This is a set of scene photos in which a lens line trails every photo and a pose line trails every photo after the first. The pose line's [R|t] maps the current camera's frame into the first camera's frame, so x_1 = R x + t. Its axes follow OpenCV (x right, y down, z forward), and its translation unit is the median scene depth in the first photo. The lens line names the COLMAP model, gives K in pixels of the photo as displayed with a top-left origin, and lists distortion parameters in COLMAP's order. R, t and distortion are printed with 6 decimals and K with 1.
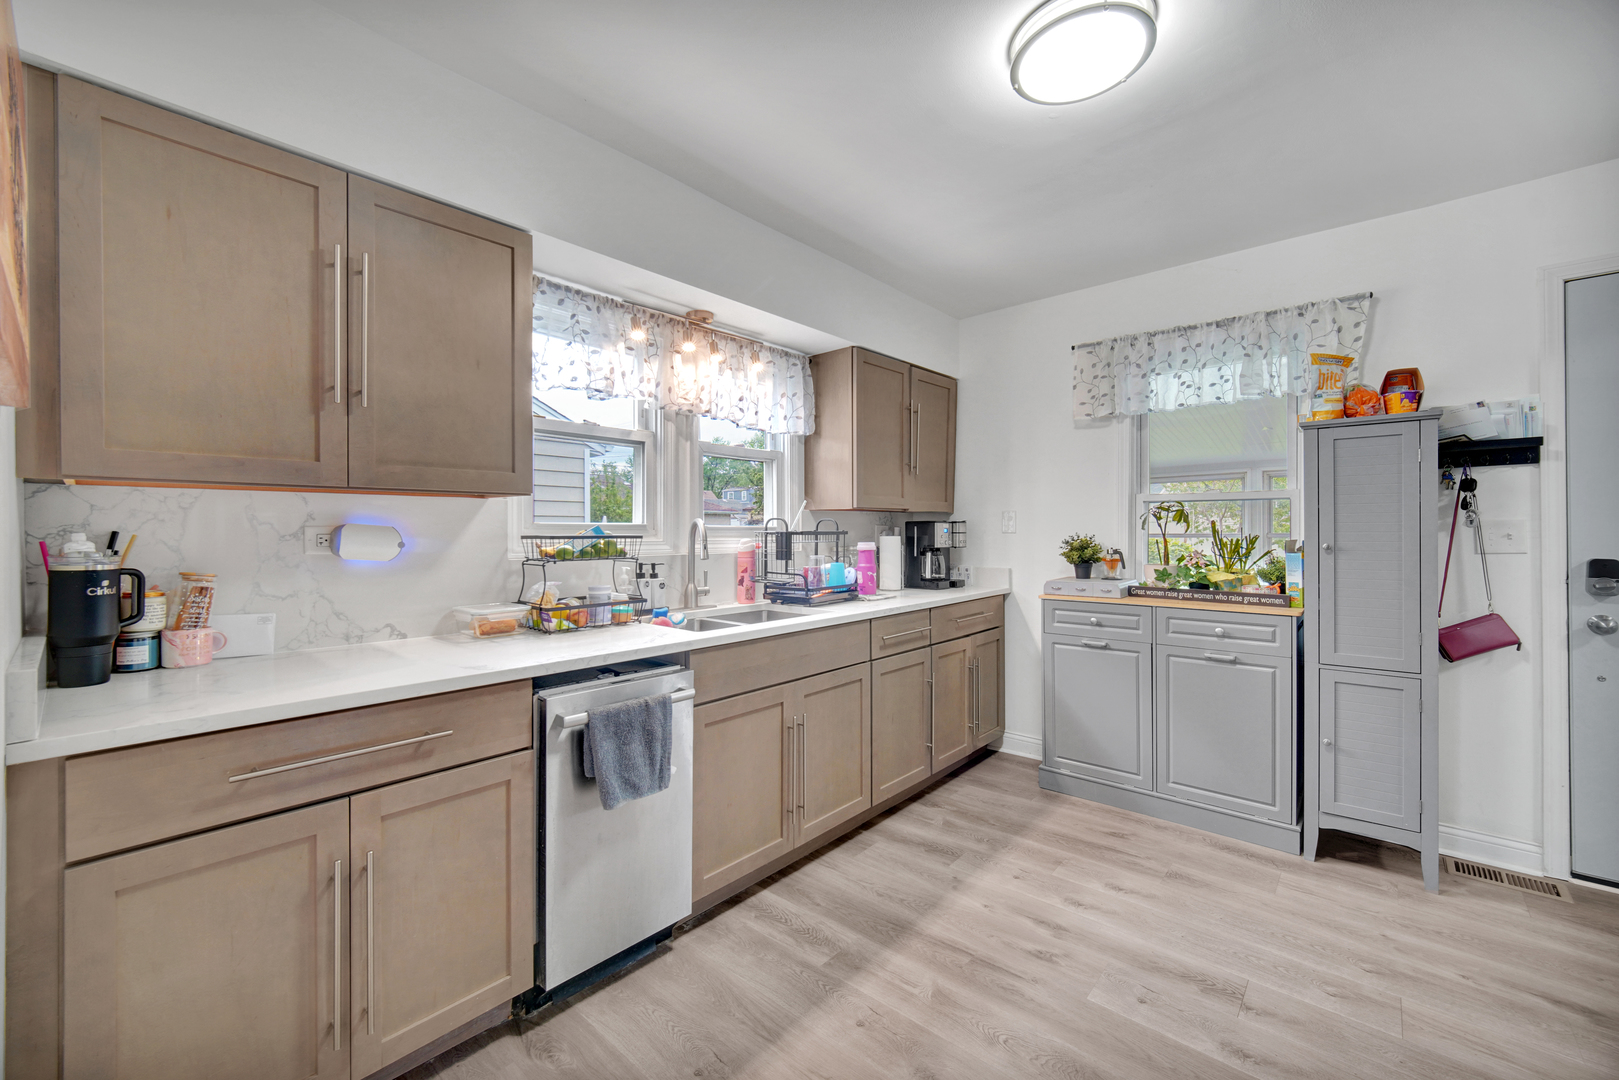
lens RADIAL K [[642.0, 0, 809.5], [0, 642.0, 540.0], [0, 0, 1]] dist [-0.000205, -0.000021]
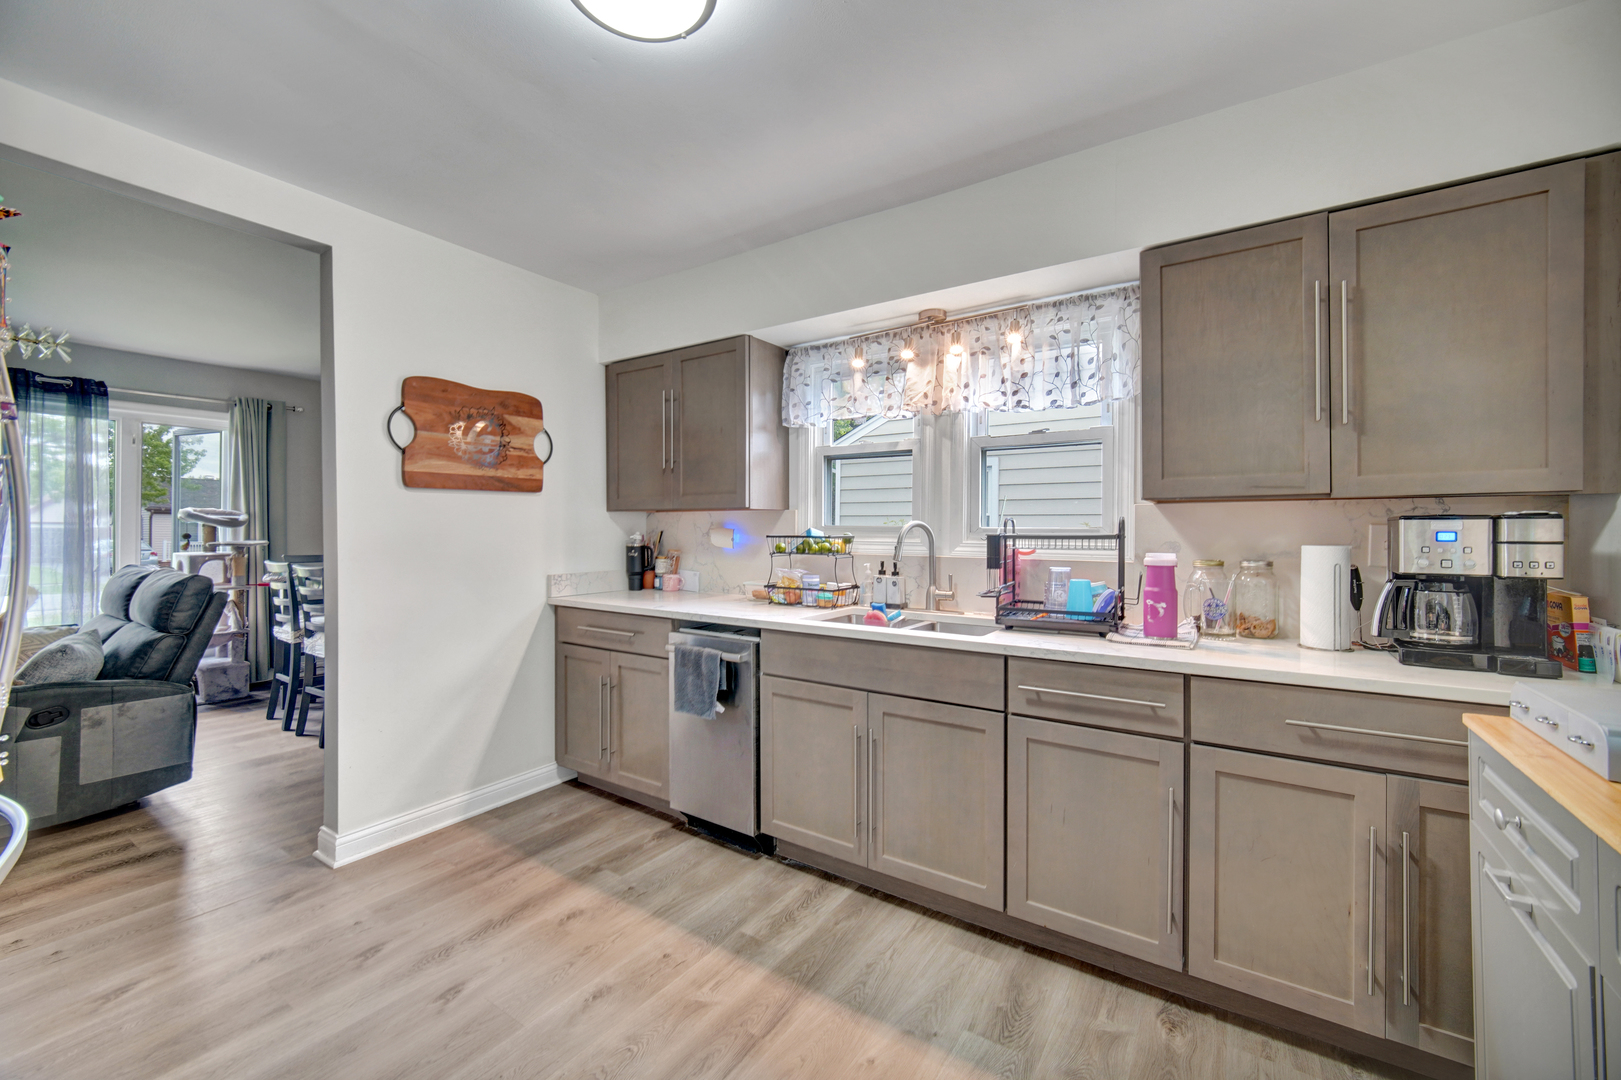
lens RADIAL K [[655.8, 0, 806.5], [0, 655.8, 537.9], [0, 0, 1]] dist [-0.009087, -0.000171]
pose [[0.135730, 0.013341, -0.990656, 0.913941], [-0.019955, 0.999743, 0.010729, -0.015432], [0.990545, 0.018313, 0.135961, 0.769801]]
